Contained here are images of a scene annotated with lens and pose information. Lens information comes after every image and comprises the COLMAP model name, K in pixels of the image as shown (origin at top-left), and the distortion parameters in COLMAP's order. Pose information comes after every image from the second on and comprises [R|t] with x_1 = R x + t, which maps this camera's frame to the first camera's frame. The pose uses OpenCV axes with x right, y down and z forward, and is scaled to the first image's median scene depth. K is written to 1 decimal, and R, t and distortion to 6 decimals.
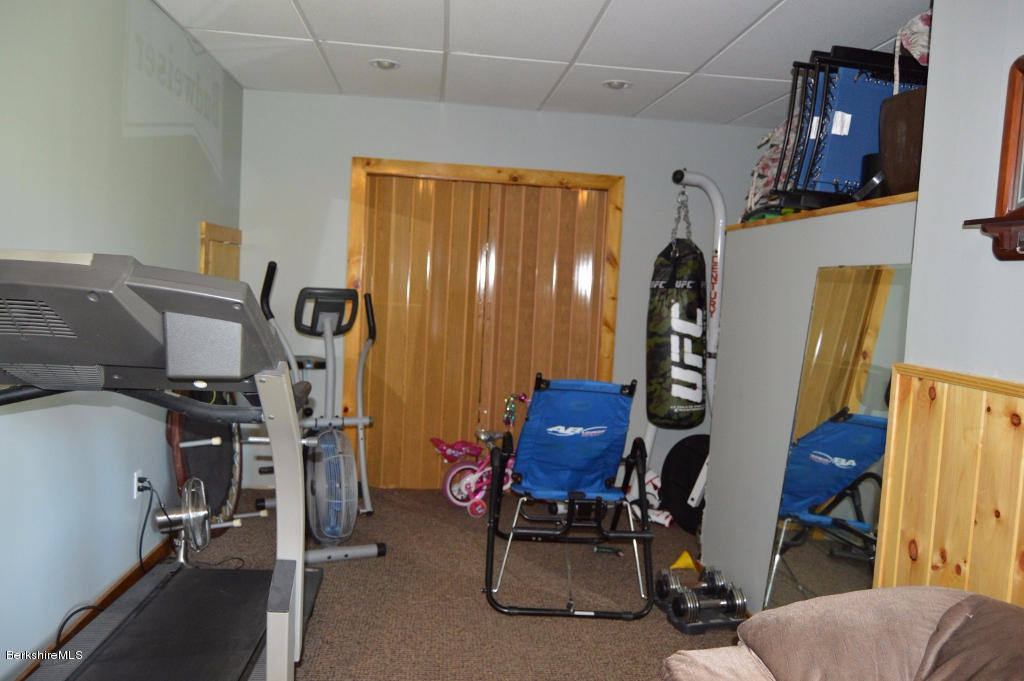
lens RADIAL K [[801.8, 0, 511.5], [0, 801.8, 343.4], [0, 0, 1]] dist [-0.019852, 0.011125]
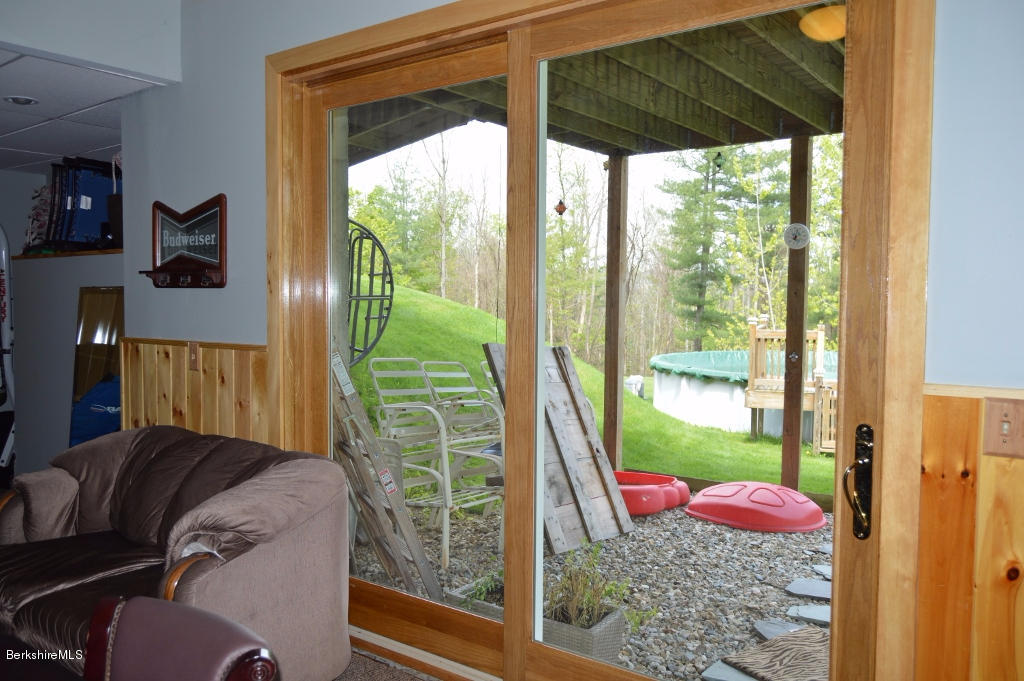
lens RADIAL K [[801.8, 0, 512.7], [0, 801.8, 342.3], [0, 0, 1]] dist [-0.019852, 0.011125]
pose [[0.672096, -0.084638, 0.735611, -0.250368], [0.082323, 0.995828, 0.039364, 0.028738], [-0.735873, 0.034101, 0.676260, -0.807001]]
